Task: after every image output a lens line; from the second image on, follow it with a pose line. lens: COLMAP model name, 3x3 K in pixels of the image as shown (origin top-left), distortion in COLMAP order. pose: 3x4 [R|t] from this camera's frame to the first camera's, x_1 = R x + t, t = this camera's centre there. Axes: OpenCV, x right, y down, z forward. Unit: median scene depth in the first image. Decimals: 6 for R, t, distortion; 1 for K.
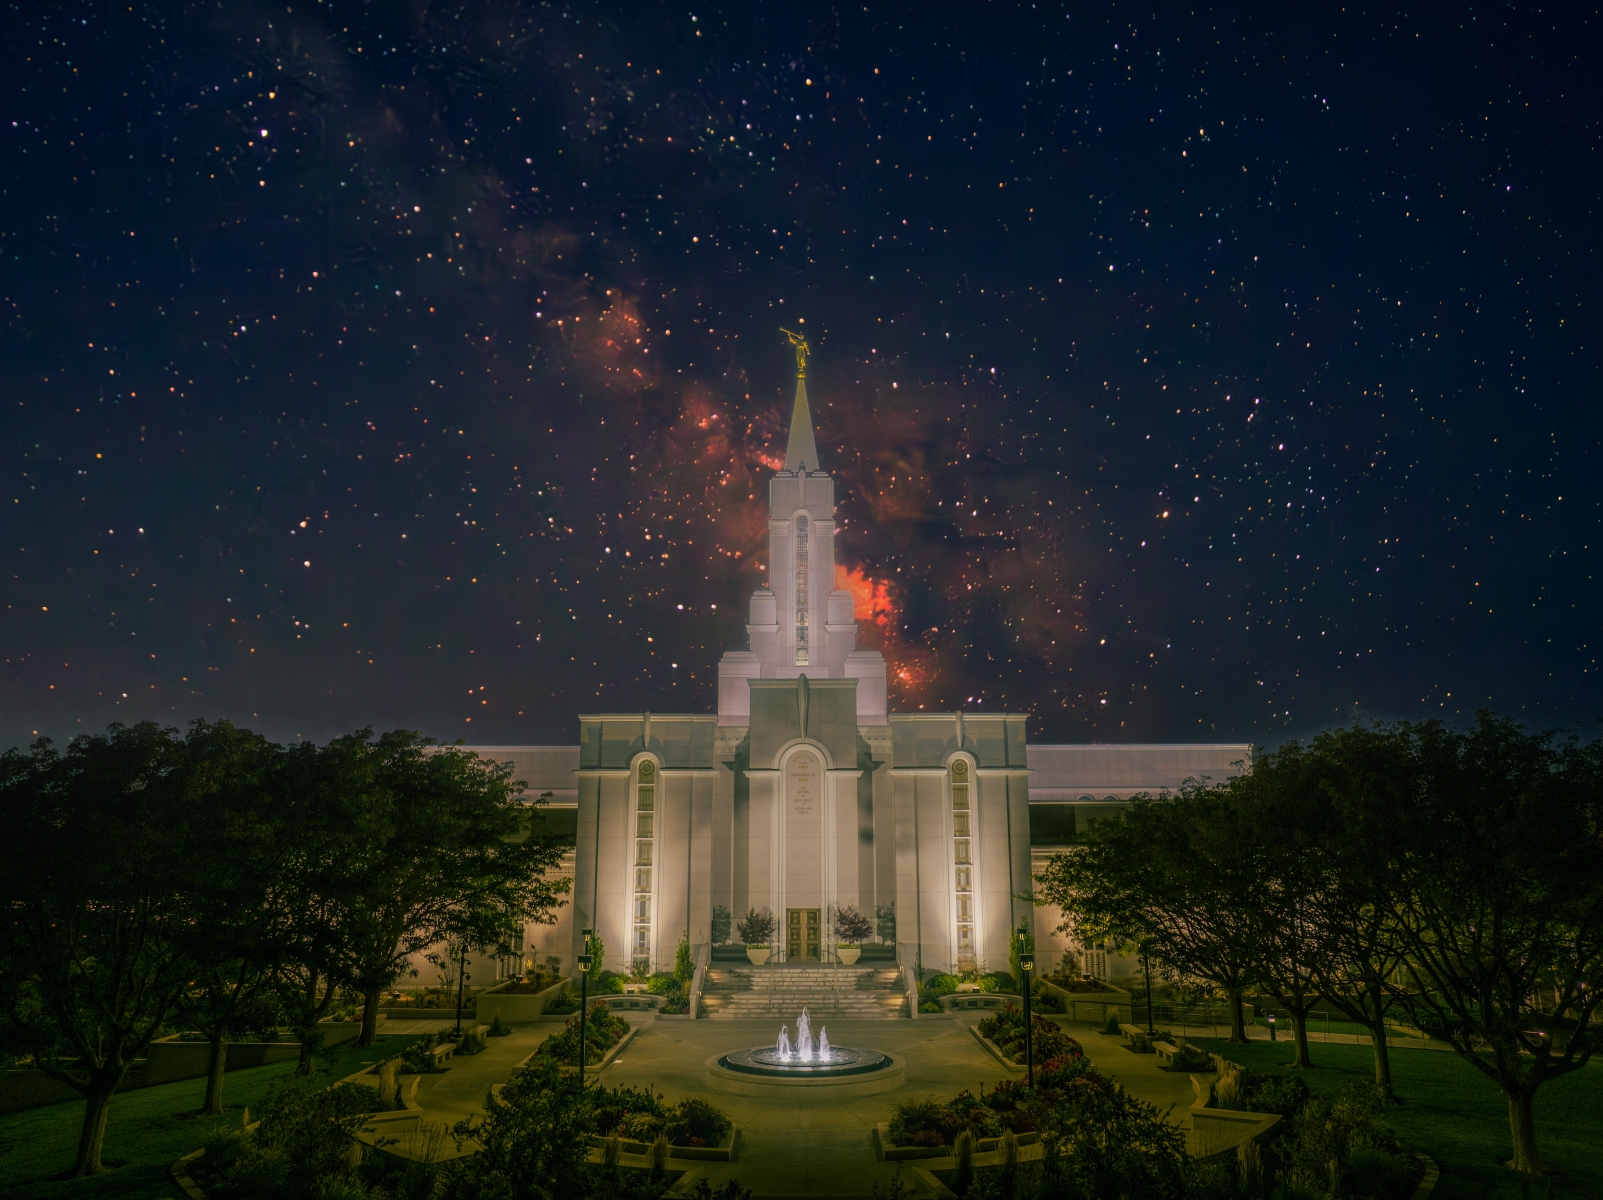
lens RADIAL K [[1113.7, 0, 800.5], [0, 1113.7, 596.4], [0, 0, 1]] dist [-0.022534, 0.012028]
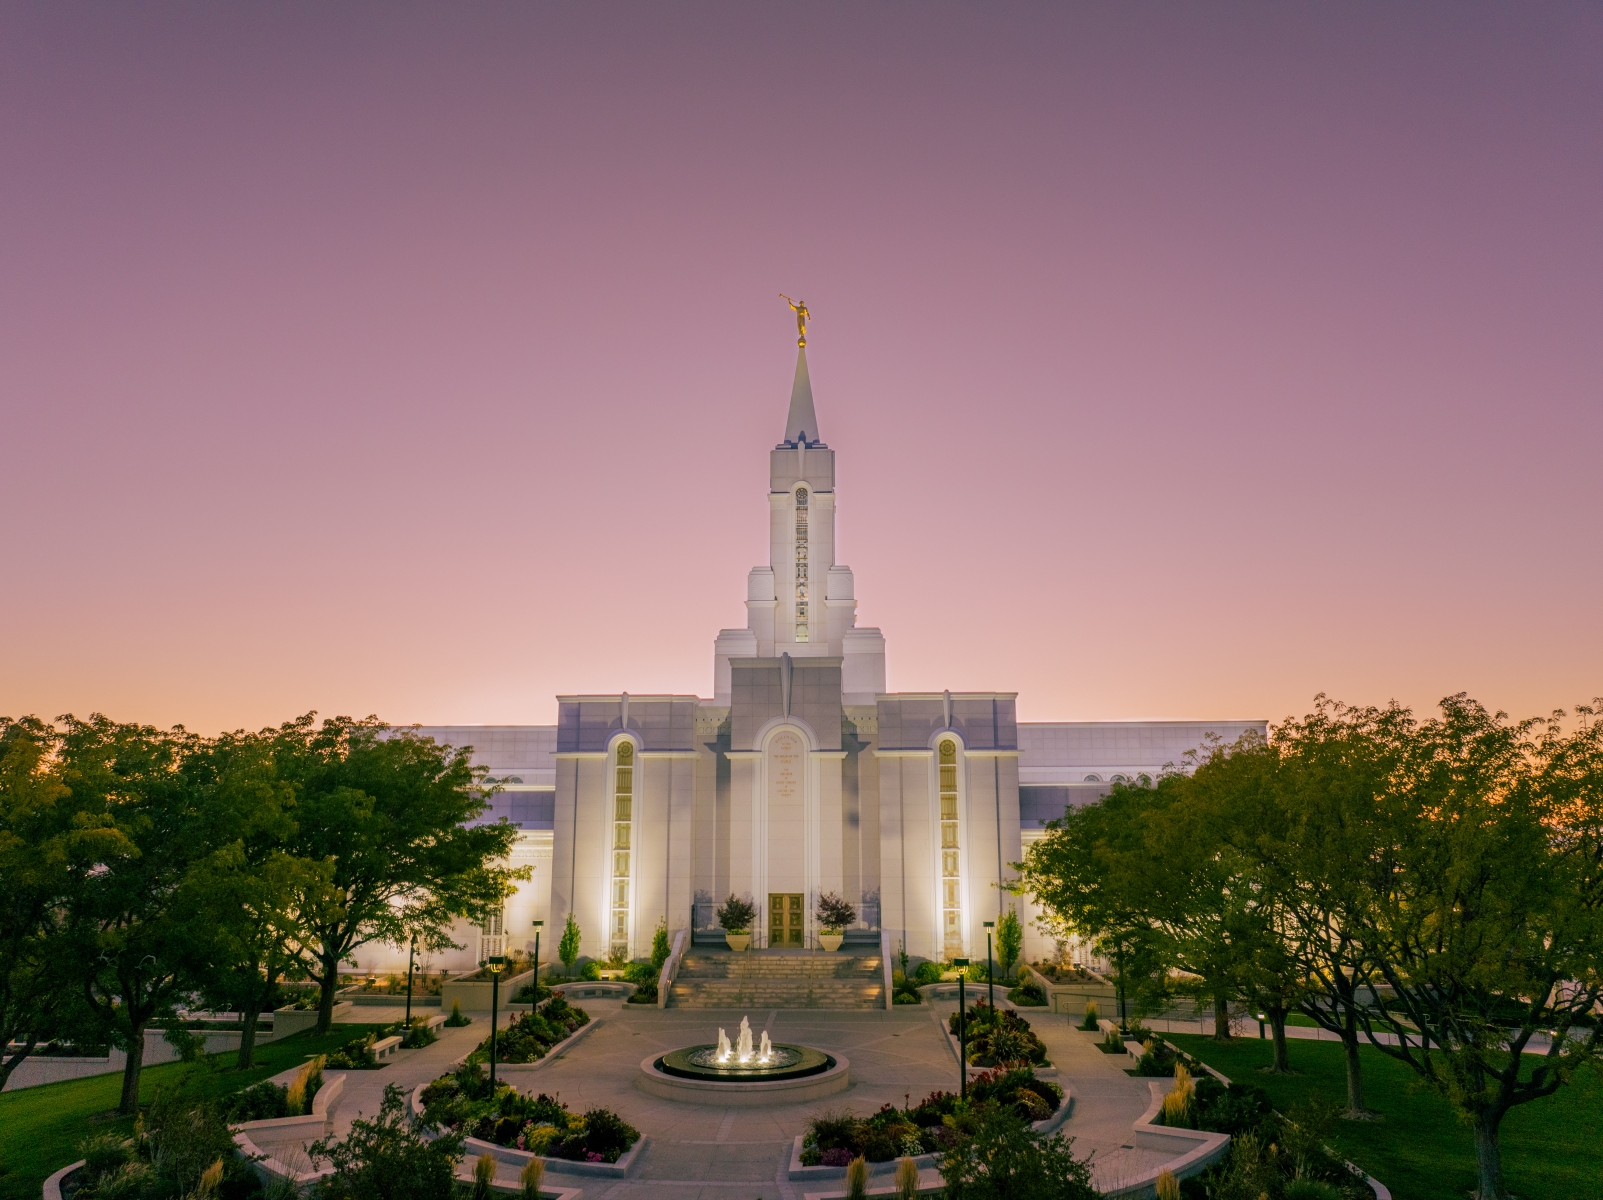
lens RADIAL K [[1113.7, 0, 798.8], [0, 1113.7, 599.0], [0, 0, 1]] dist [-0.022534, 0.012028]
pose [[0.998877, -0.009443, -0.046430, 0.064733], [0.010800, 0.999519, 0.029058, -0.005196], [0.046134, -0.029527, 0.998499, 0.038142]]
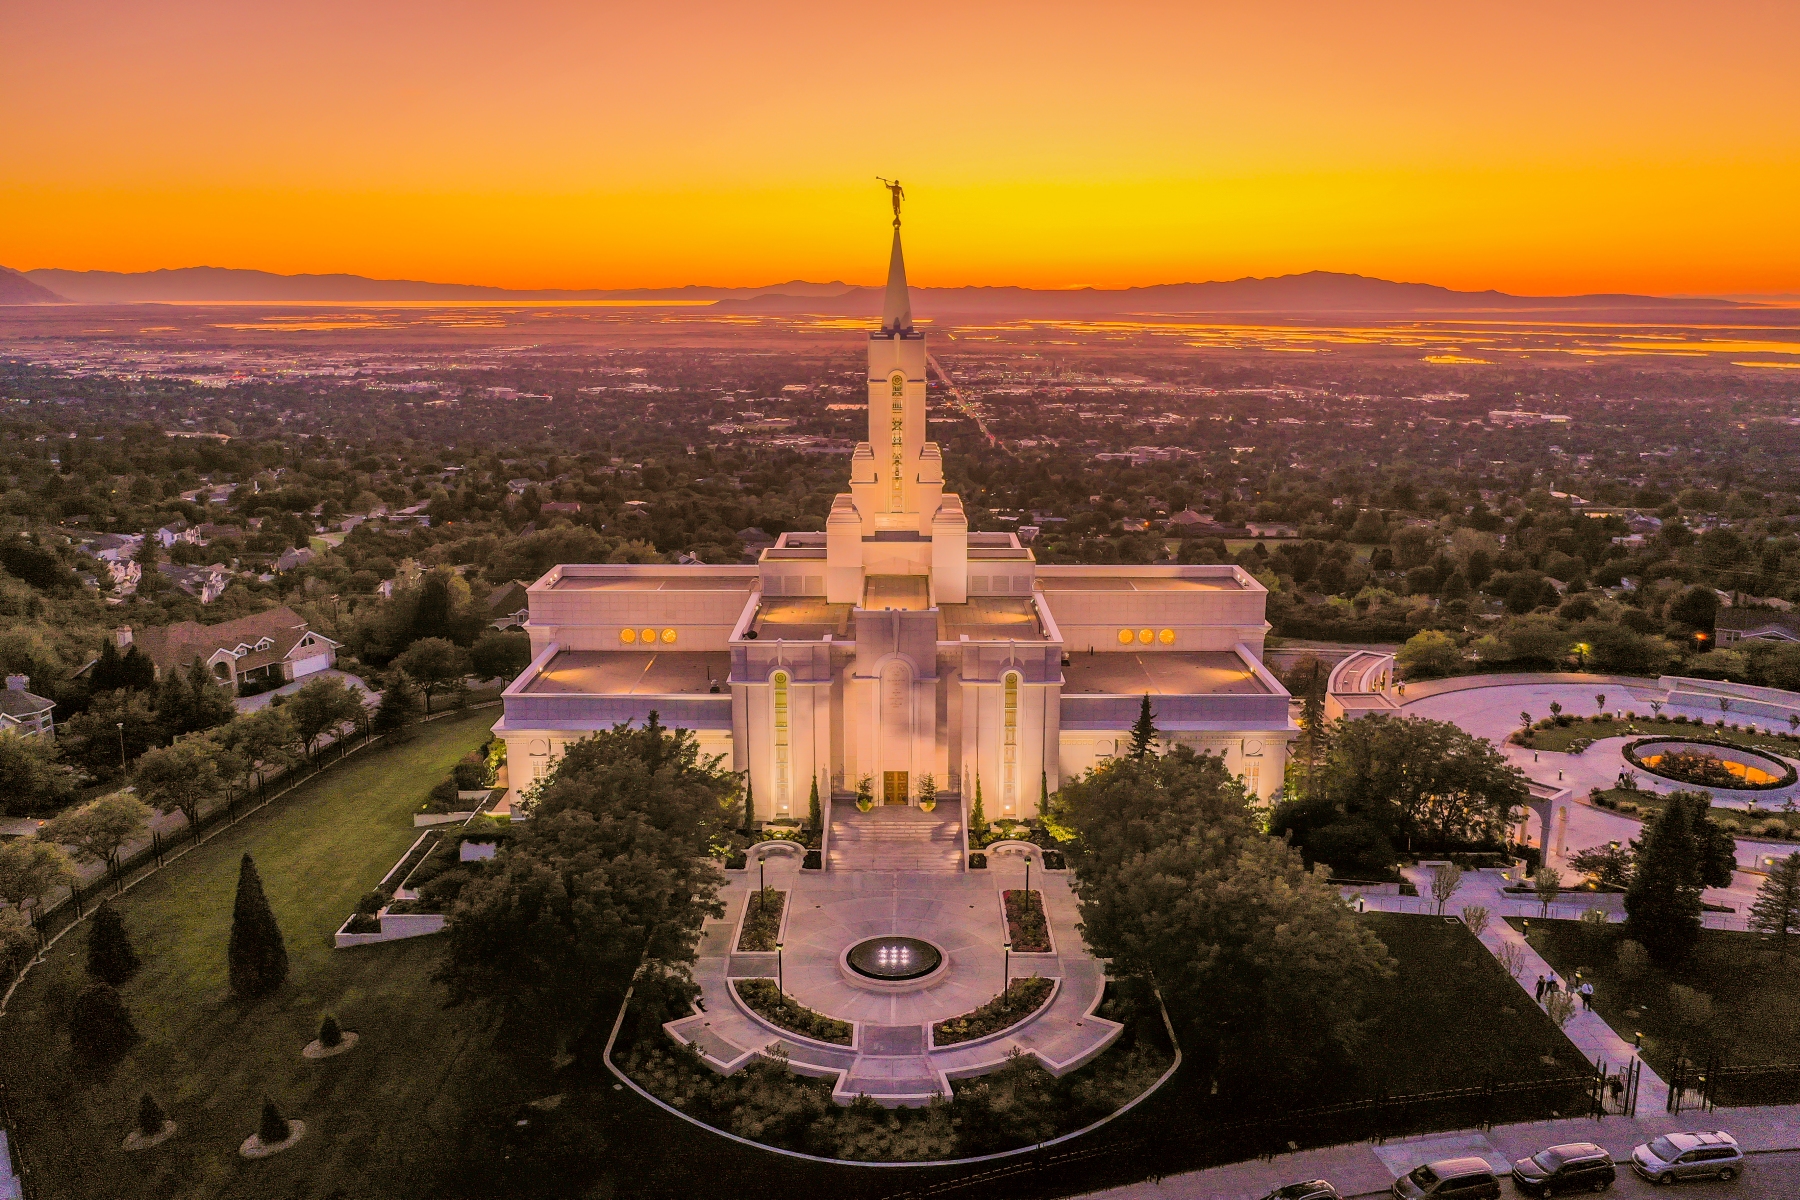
lens RADIAL K [[1437.7, 0, 901.4], [0, 1437.7, 598.3], [0, 0, 1]] dist [0.066805, -0.039648]
pose [[0.999996, 0.002555, -0.001533, 0.012341], [-0.001628, 0.899492, 0.436935, -0.750557], [0.002496, -0.436931, 0.899492, -0.572893]]
